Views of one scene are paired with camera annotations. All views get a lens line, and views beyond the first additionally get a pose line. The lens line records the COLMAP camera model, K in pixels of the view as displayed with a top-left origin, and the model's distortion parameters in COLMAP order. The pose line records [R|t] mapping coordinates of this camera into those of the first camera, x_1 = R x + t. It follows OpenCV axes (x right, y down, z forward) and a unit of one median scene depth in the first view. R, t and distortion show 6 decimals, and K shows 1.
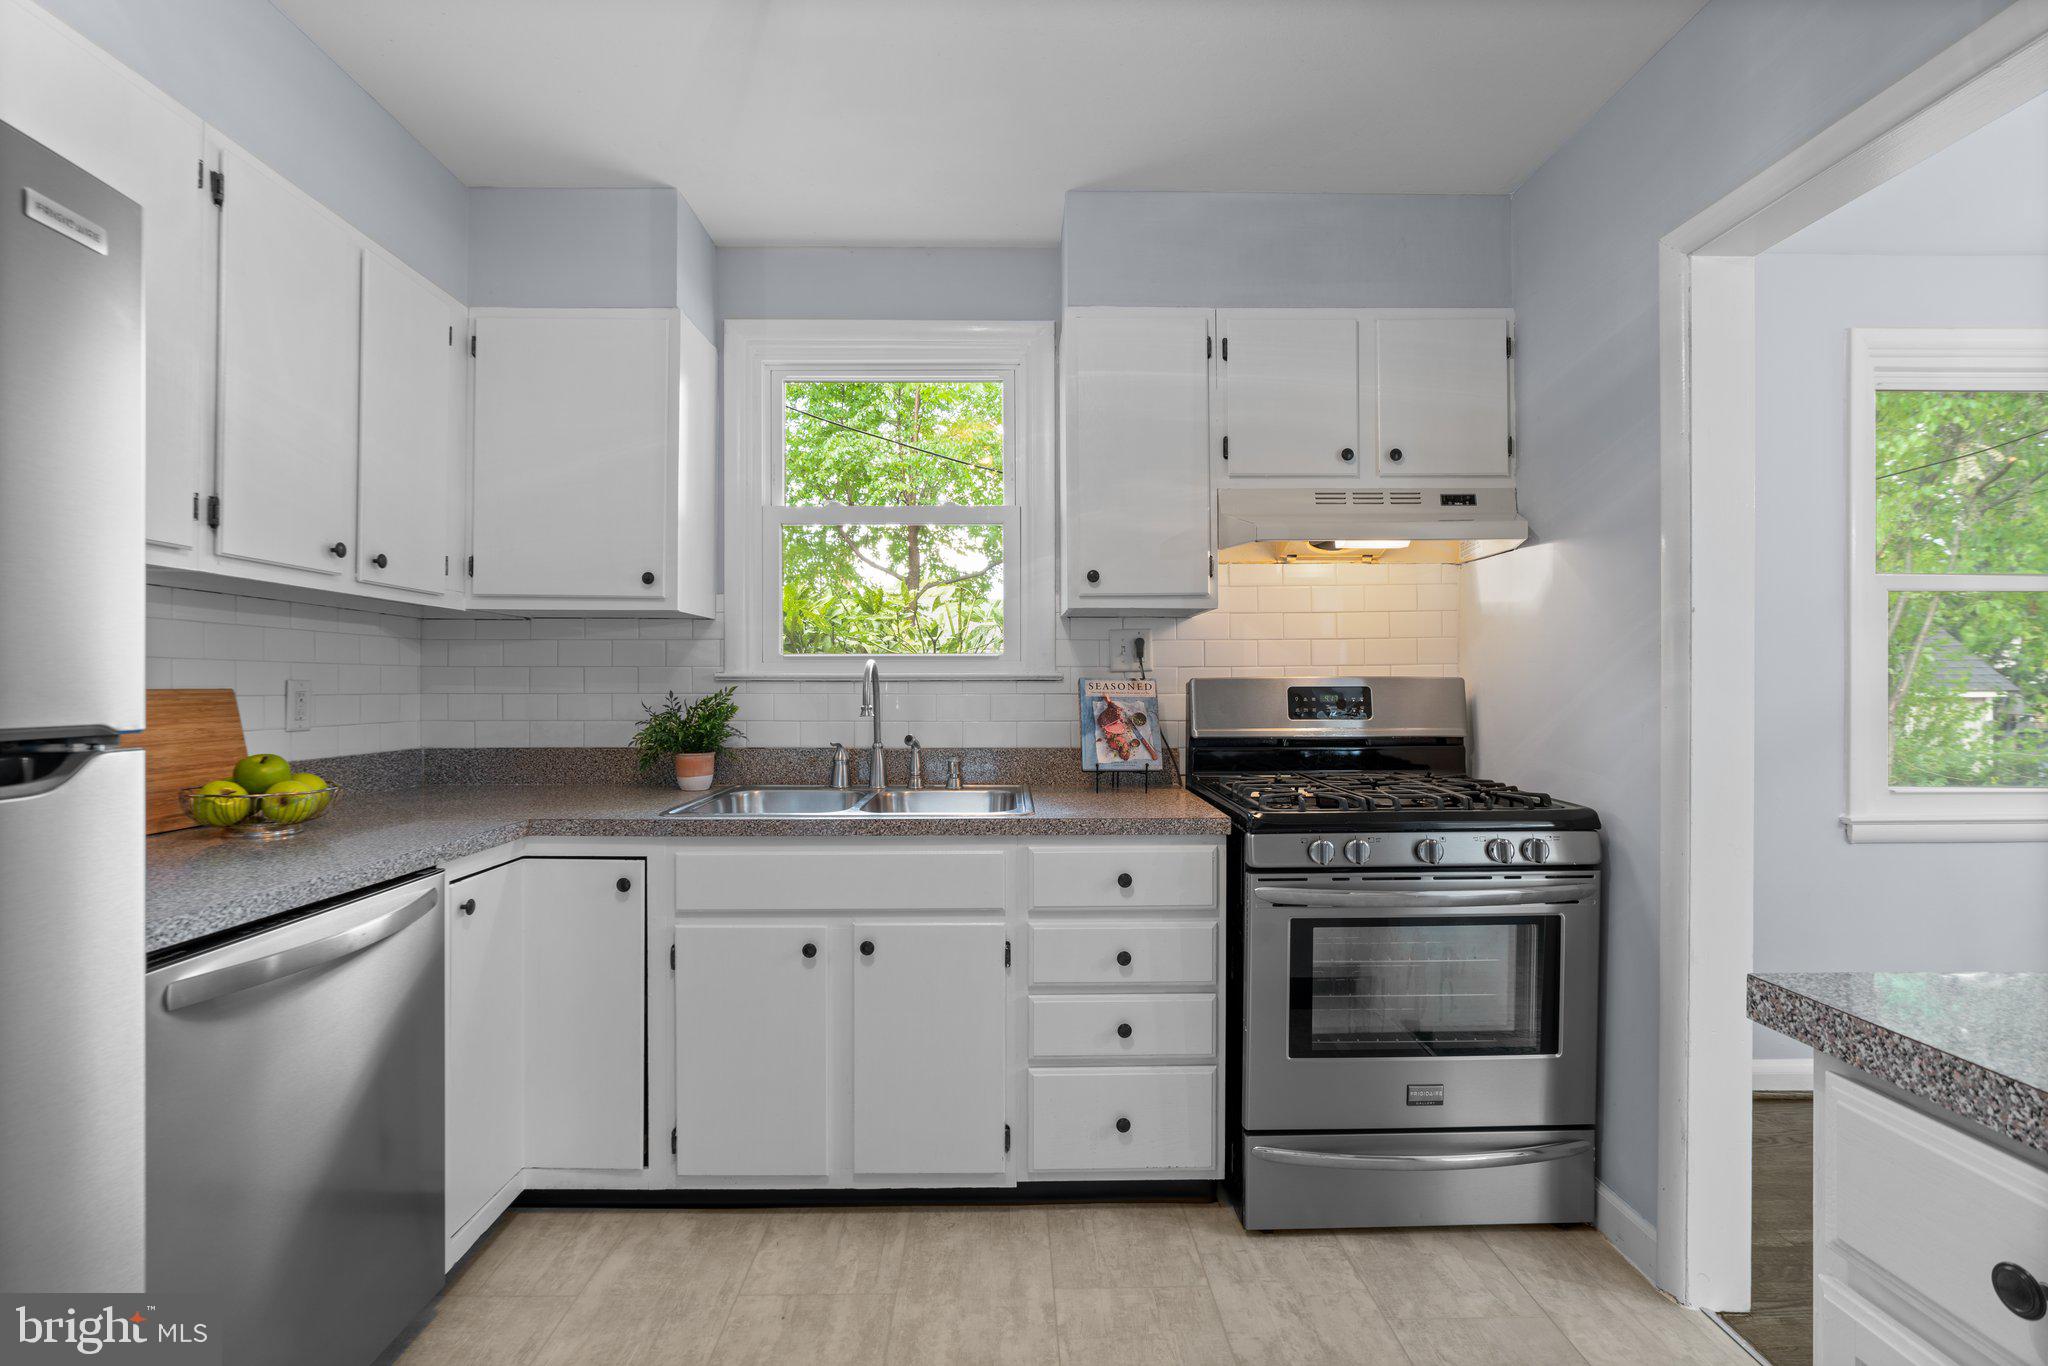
lens RADIAL K [[924.2, 0, 1018.3], [0, 924.2, 684.6], [0, 0, 1]] dist [-0.014035, 0.004695]
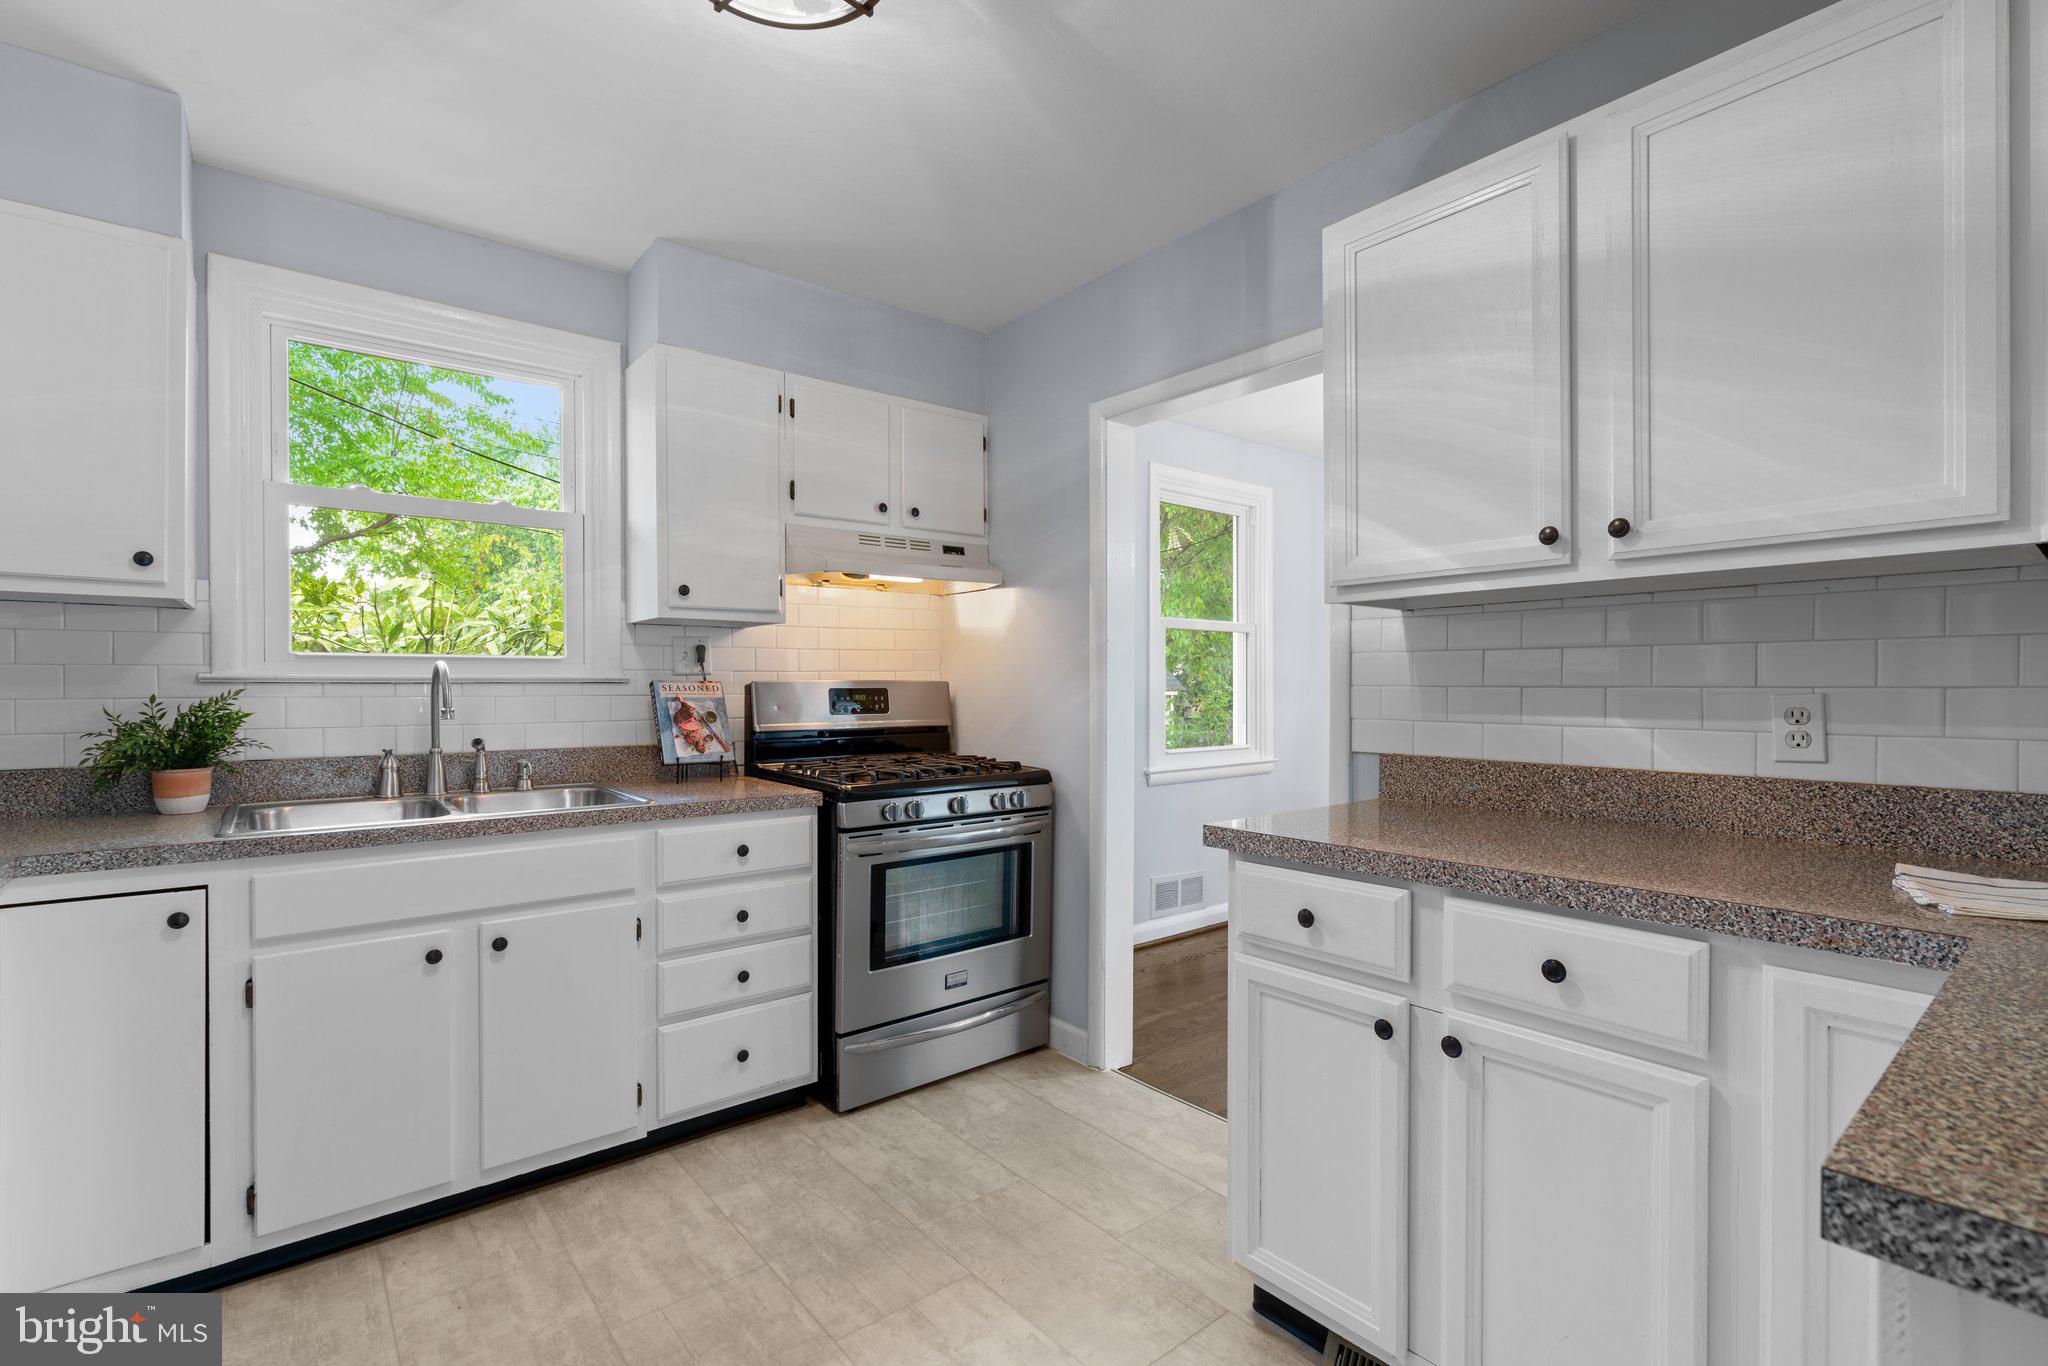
lens RADIAL K [[924.2, 0, 1036.3], [0, 924.2, 694.7], [0, 0, 1]] dist [-0.014035, 0.004695]
pose [[0.777789, -0.006250, 0.628495, -0.325533], [0.000447, 0.999956, 0.009390, -0.000684], [-0.628526, -0.007022, 0.777757, -0.157686]]
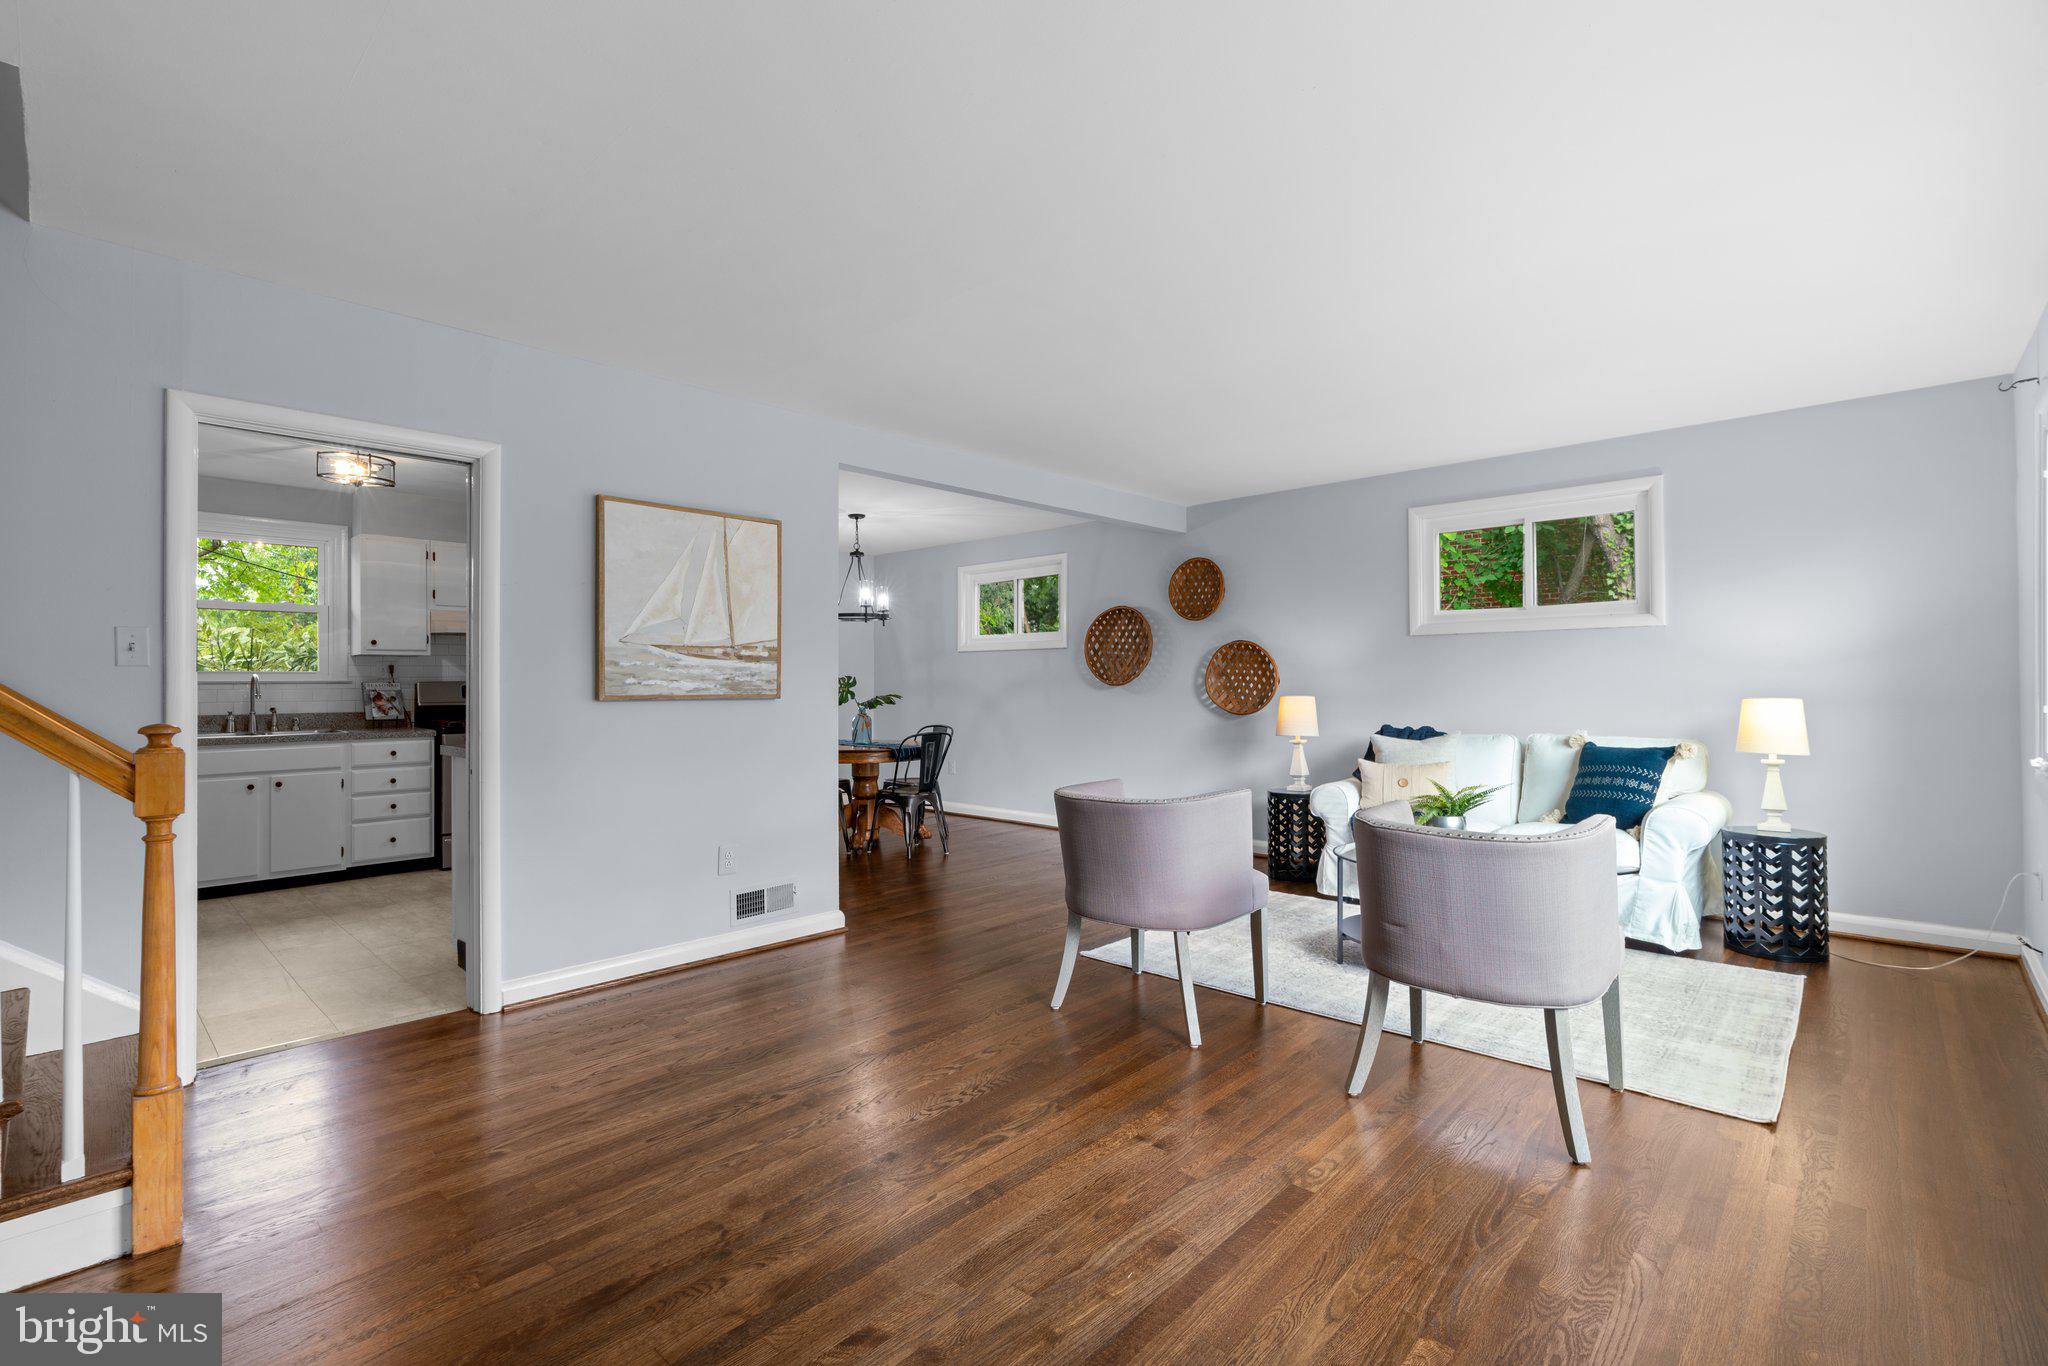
lens RADIAL K [[924.2, 0, 1040.7], [0, 924.2, 673.4], [0, 0, 1]] dist [-0.014035, 0.004695]
pose [[0.690581, 0.001748, 0.723253, -0.535834], [0.005833, 0.999951, -0.007987, -0.000504], [-0.723232, 0.009735, 0.690537, -2.315633]]
